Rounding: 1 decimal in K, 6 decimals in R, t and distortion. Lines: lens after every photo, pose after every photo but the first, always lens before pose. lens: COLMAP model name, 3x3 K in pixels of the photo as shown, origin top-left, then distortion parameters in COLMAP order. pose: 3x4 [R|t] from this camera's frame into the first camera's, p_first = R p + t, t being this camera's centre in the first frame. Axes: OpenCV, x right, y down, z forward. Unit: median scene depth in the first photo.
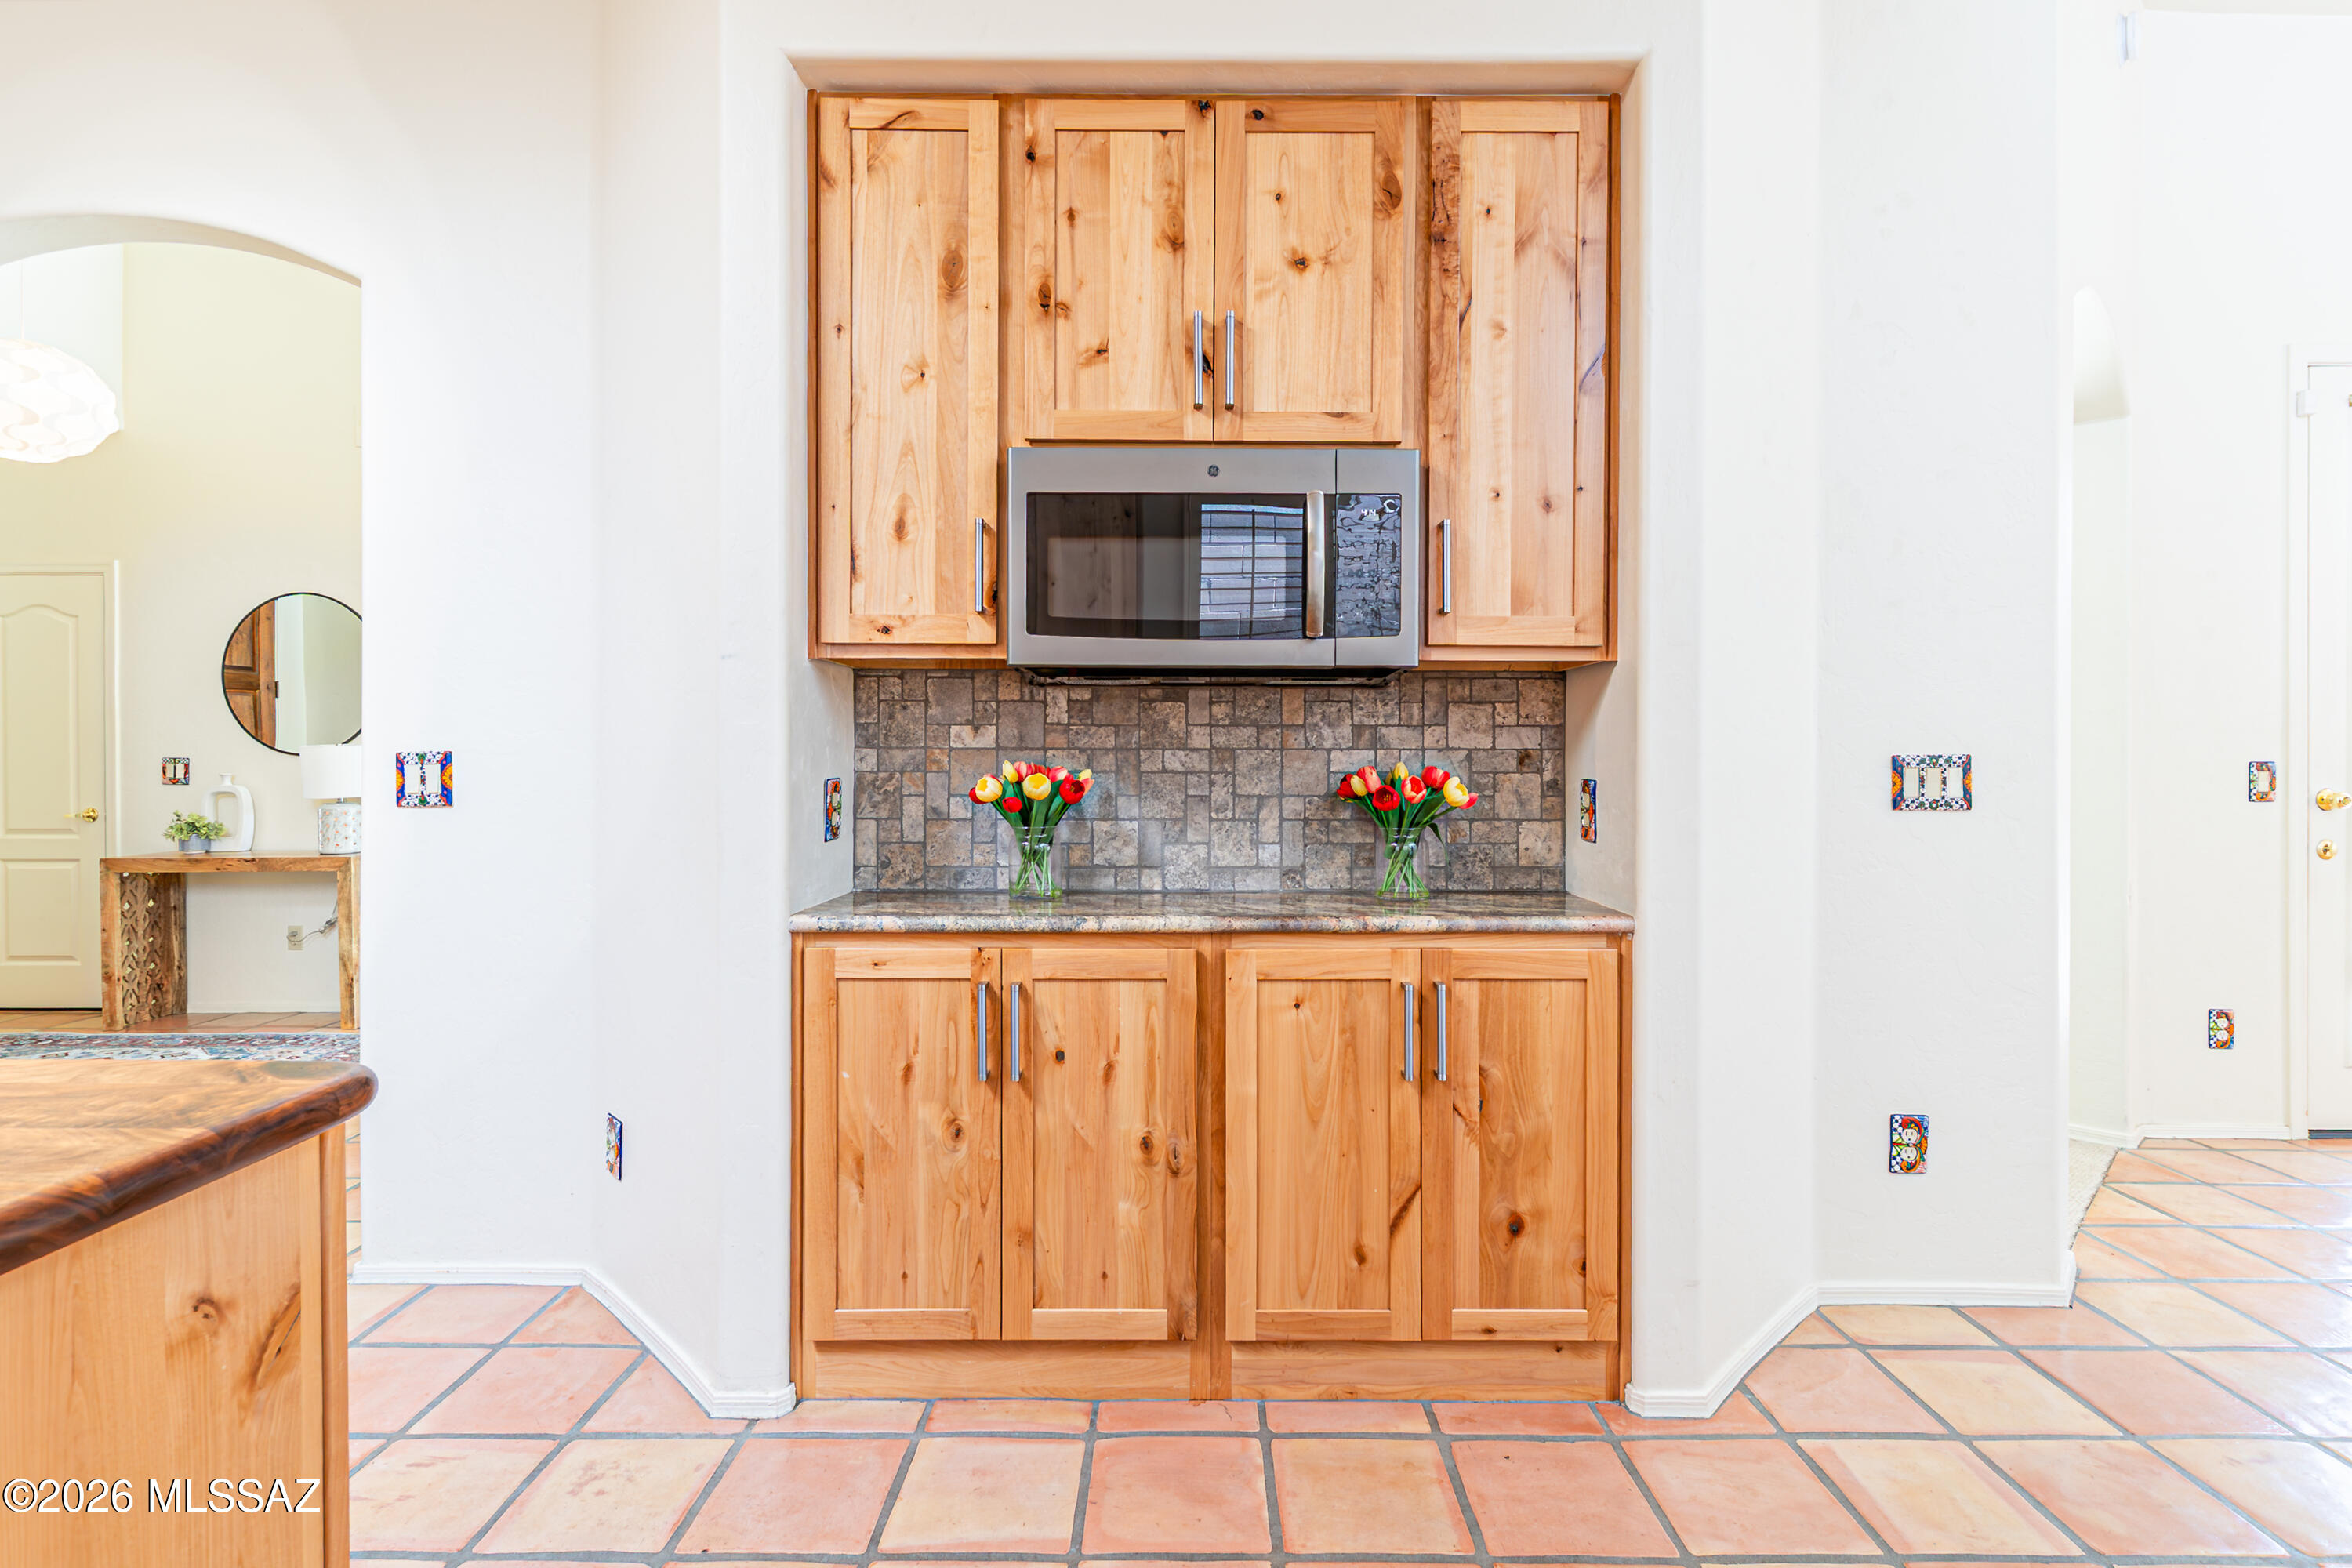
lens RADIAL K [[1131.8, 0, 1183.3], [0, 1131.8, 768.2], [0, 0, 1]] dist [0.003448, 0.000169]
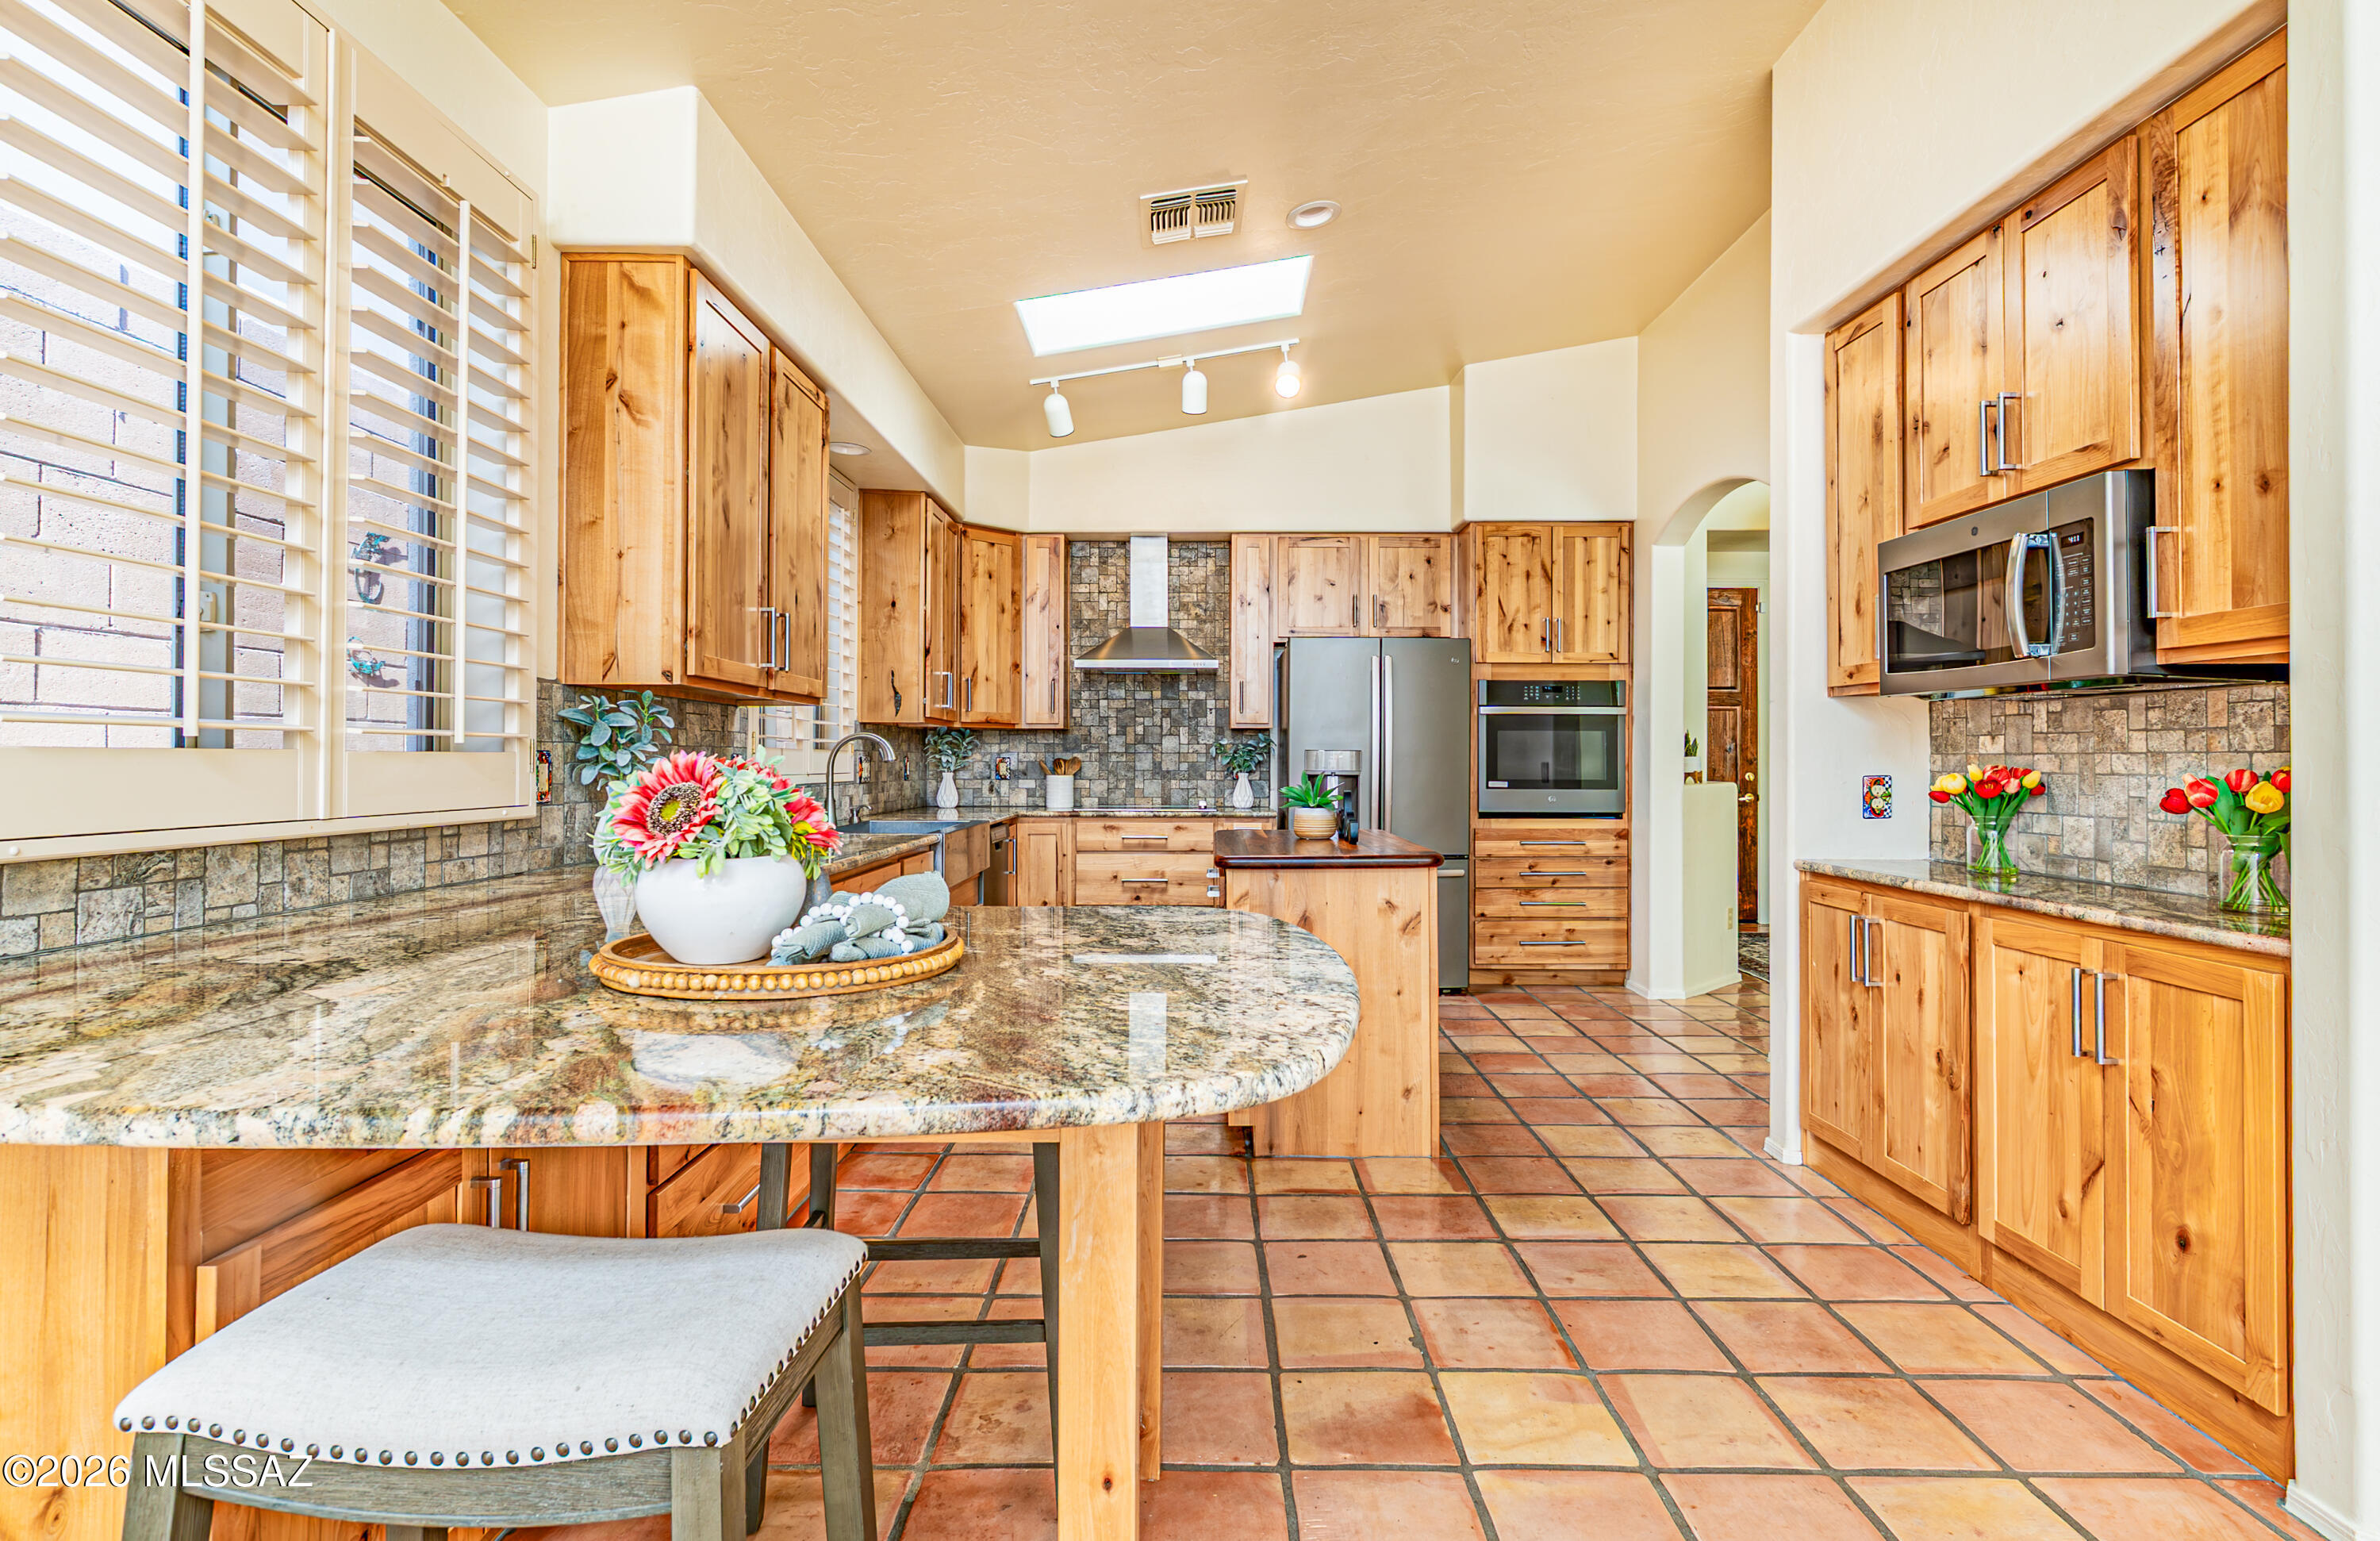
lens RADIAL K [[1129.1, 0, 1193.5], [0, 1129.1, 755.3], [0, 0, 1]] dist [-0.001744, -0.000196]
pose [[-0.008261, -0.007083, -0.999941, 1.234640], [-0.008916, 0.999936, -0.007009, 0.000644], [0.999926, 0.008857, -0.008323, 0.147458]]
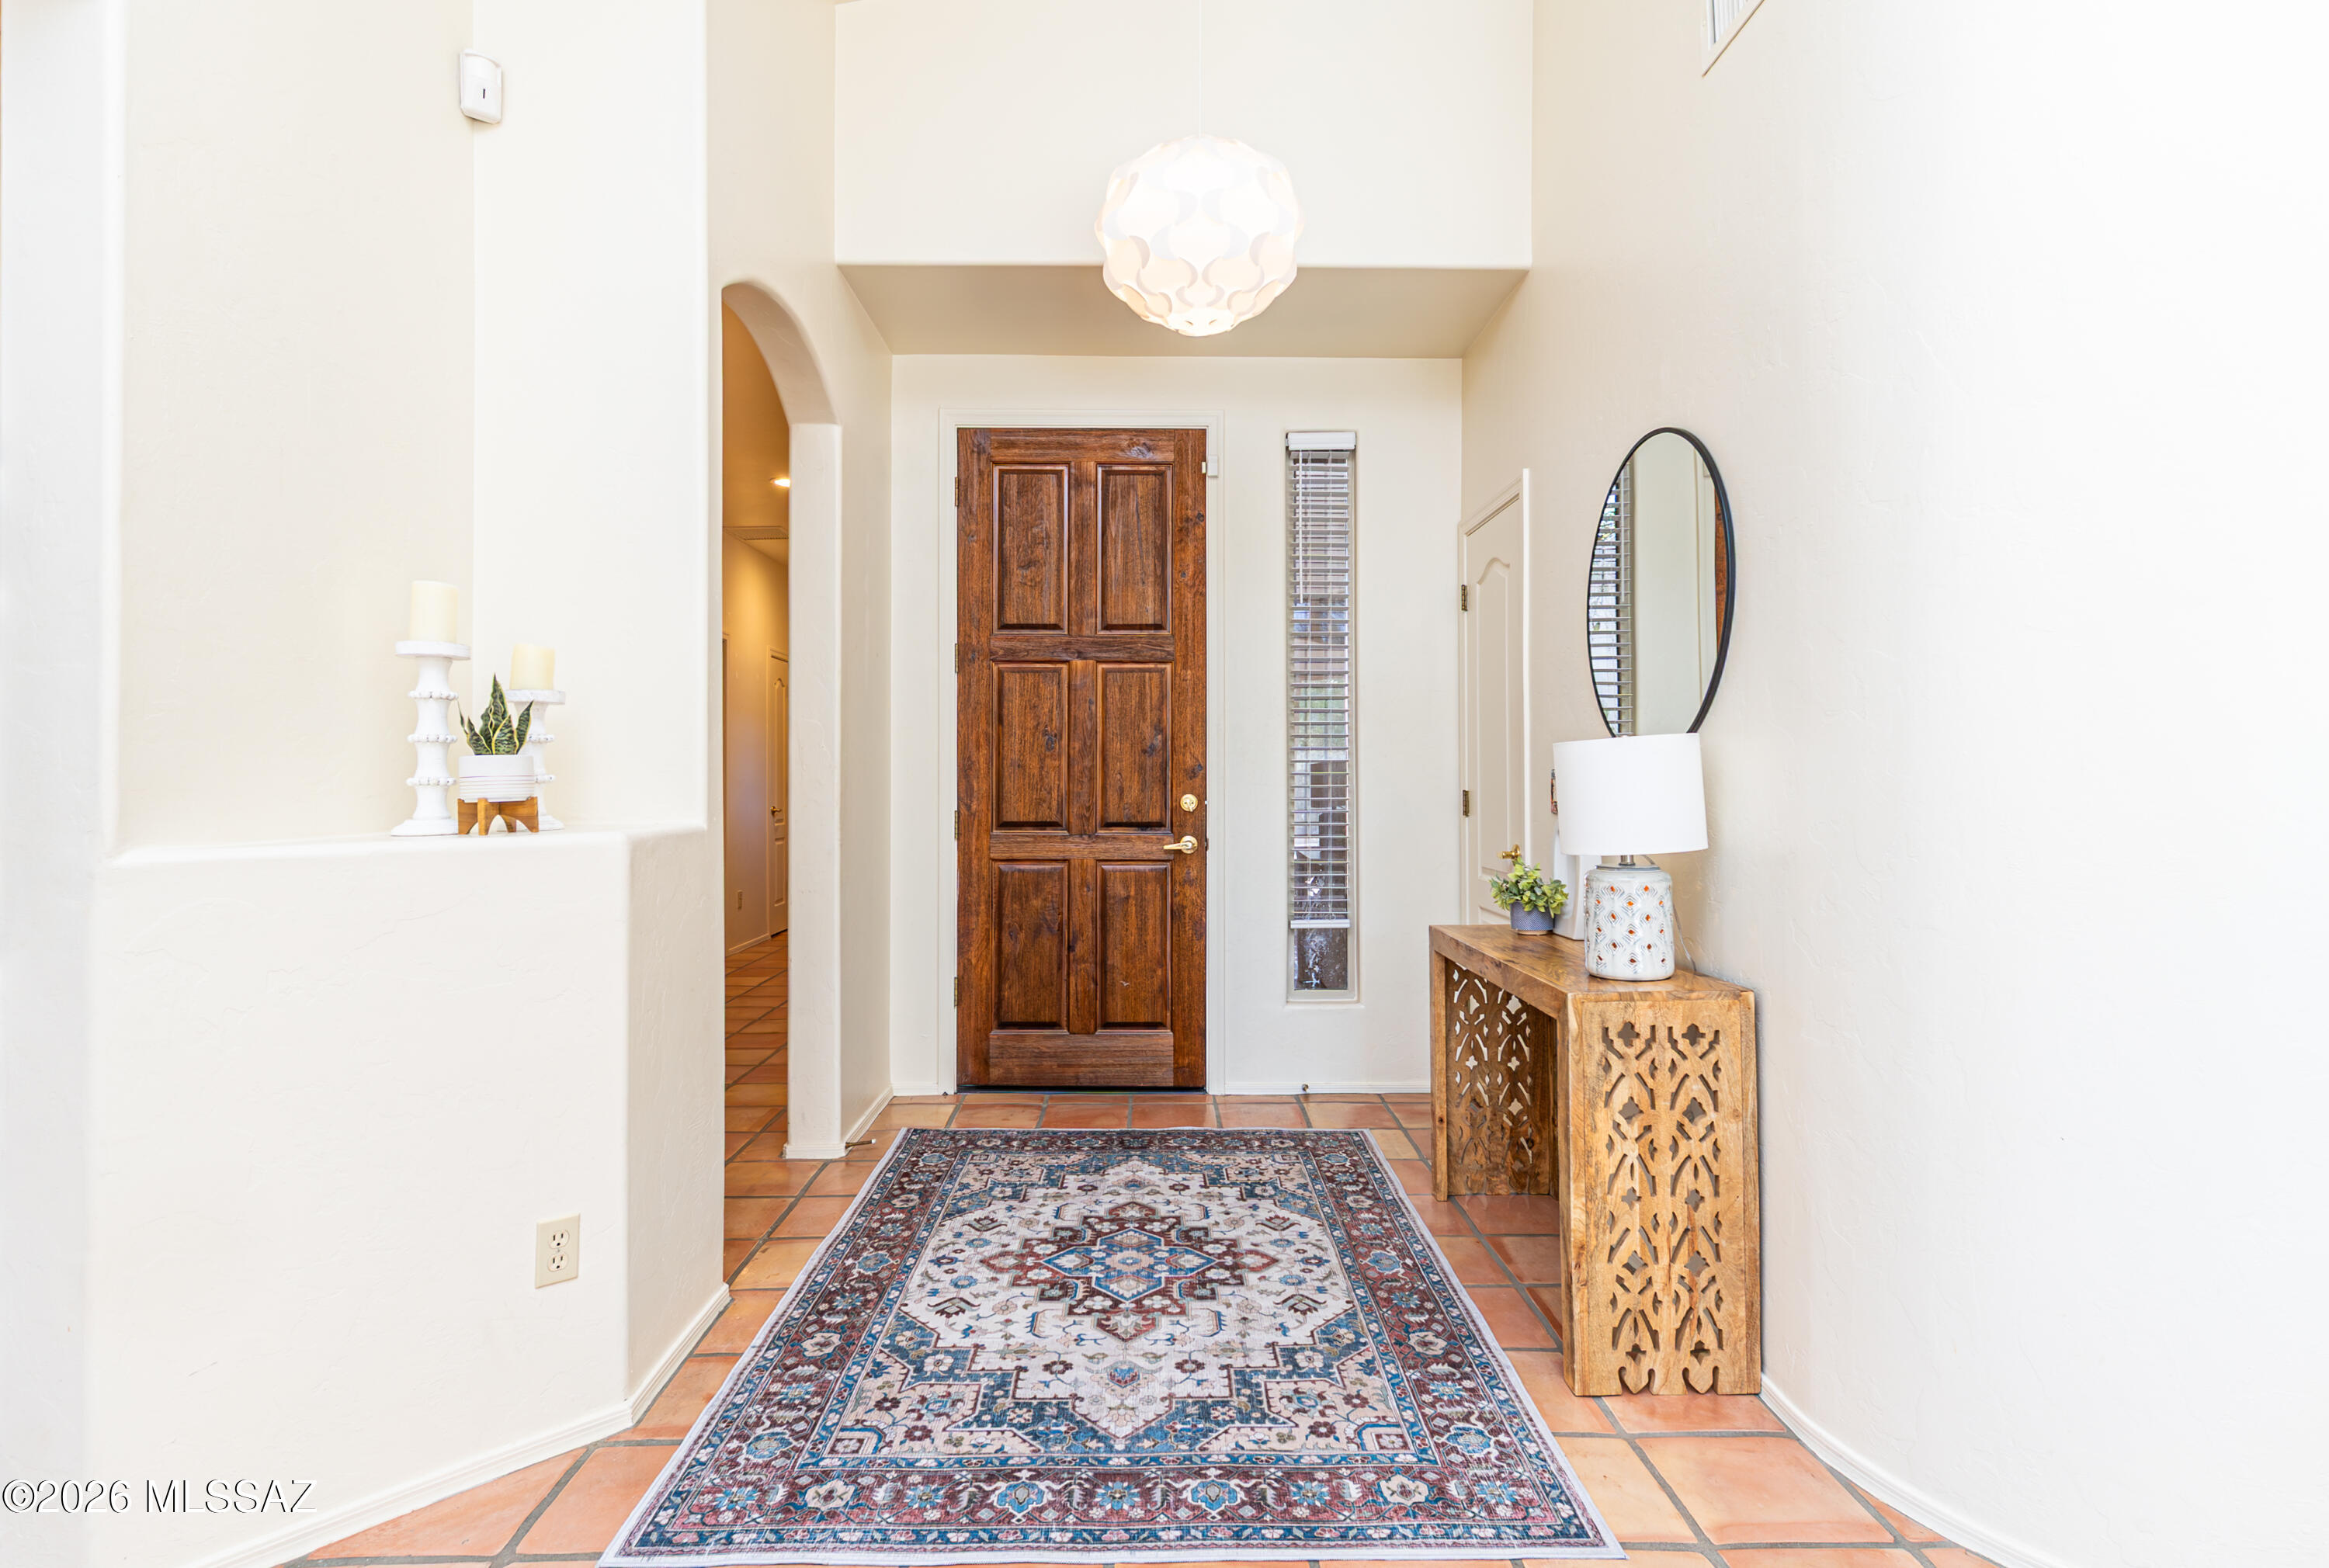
lens RADIAL K [[1152.7, 0, 1164.5], [0, 1152.7, 784.0], [0, 0, 1]] dist [-0.000032, 0.000006]
pose [[0.022439, 0.004431, -0.999738, -0.703834], [-0.006789, 0.999968, 0.004279, -0.009670], [0.999725, 0.006691, 0.022468, 1.982552]]
